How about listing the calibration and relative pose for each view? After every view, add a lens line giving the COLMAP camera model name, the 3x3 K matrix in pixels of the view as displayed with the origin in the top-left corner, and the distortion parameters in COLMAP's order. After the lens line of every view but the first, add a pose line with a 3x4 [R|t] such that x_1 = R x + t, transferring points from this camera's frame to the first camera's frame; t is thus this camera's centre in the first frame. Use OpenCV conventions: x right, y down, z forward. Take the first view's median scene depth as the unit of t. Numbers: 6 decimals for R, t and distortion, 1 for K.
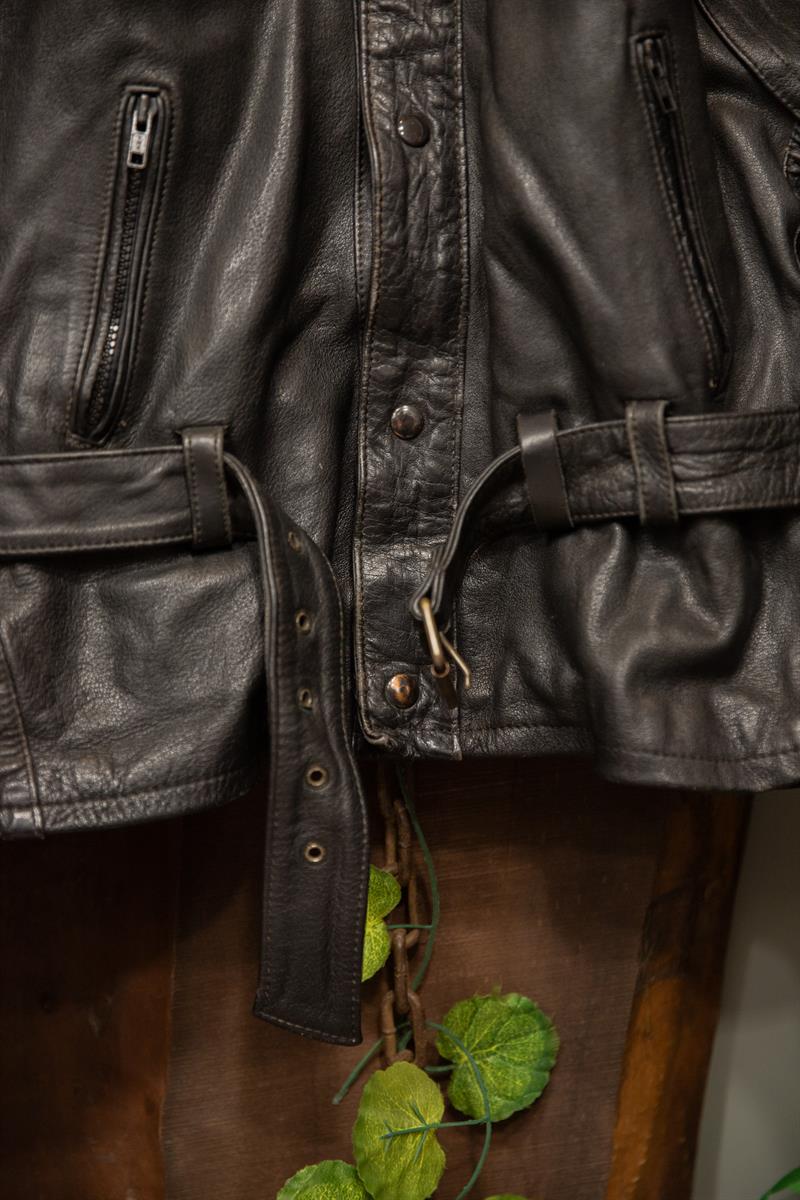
lens RADIAL K [[2144.3, 0, 413.0], [0, 2144.3, 605.6], [0, 0, 1]] dist [0.149841, 0.142233]
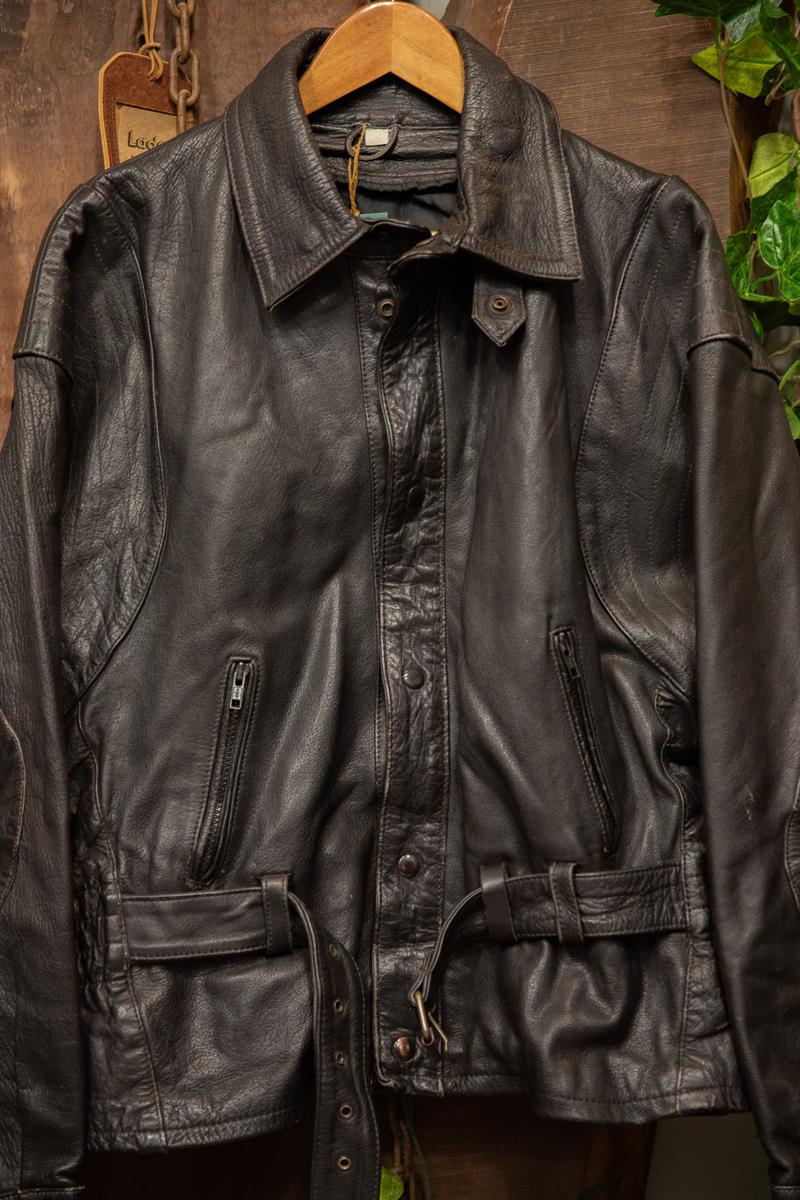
lens RADIAL K [[2211.0, 0, 412.9], [0, 2211.0, 612.3], [0, 0, 1]] dist [0.170609, 0.127851]
pose [[0.999854, 0.004254, -0.016563, 0.026244], [-0.005870, 0.995092, -0.098780, -0.113263], [0.016062, 0.098863, 0.994971, -0.589984]]
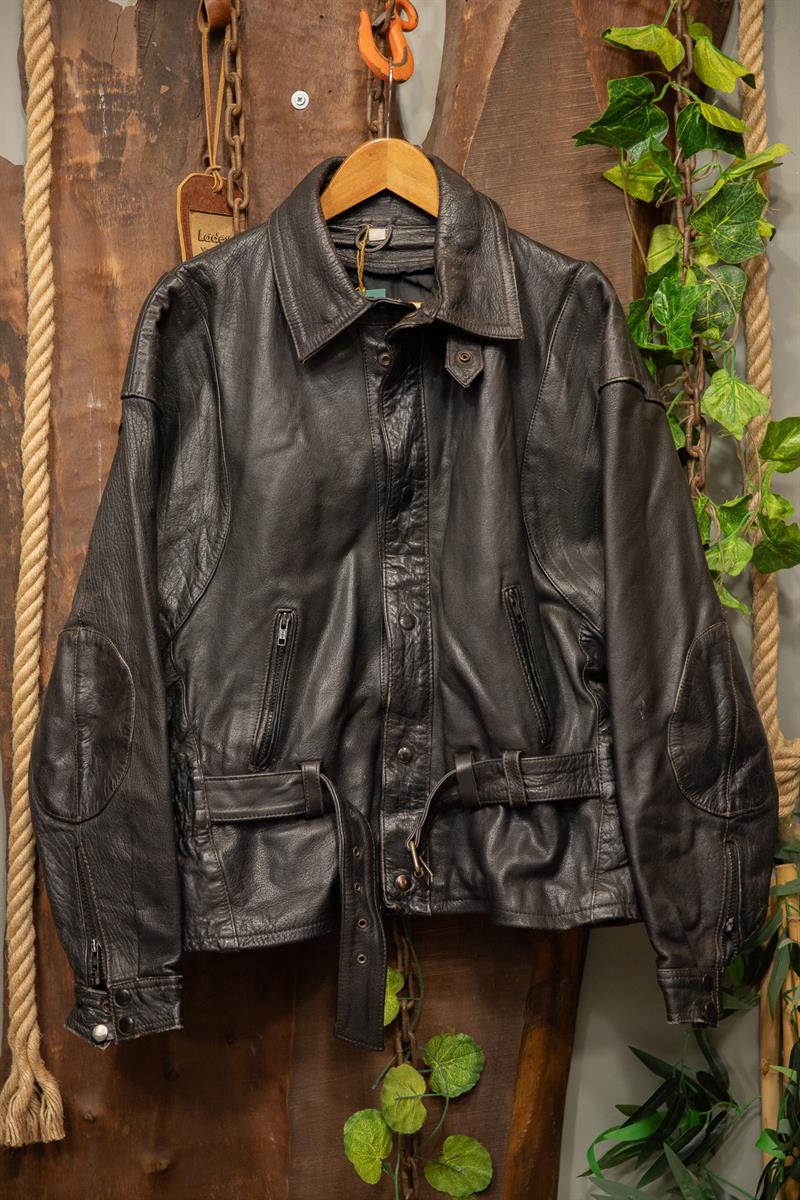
lens RADIAL K [[2133.7, 0, 413.6], [0, 2133.7, 615.5], [0, 0, 1]] dist [0.180047, -0.041074]
pose [[0.999662, -0.005472, -0.025396, 0.062706], [0.003687, 0.997551, -0.069842, -0.078796], [0.025716, 0.069725, 0.997235, -1.168936]]
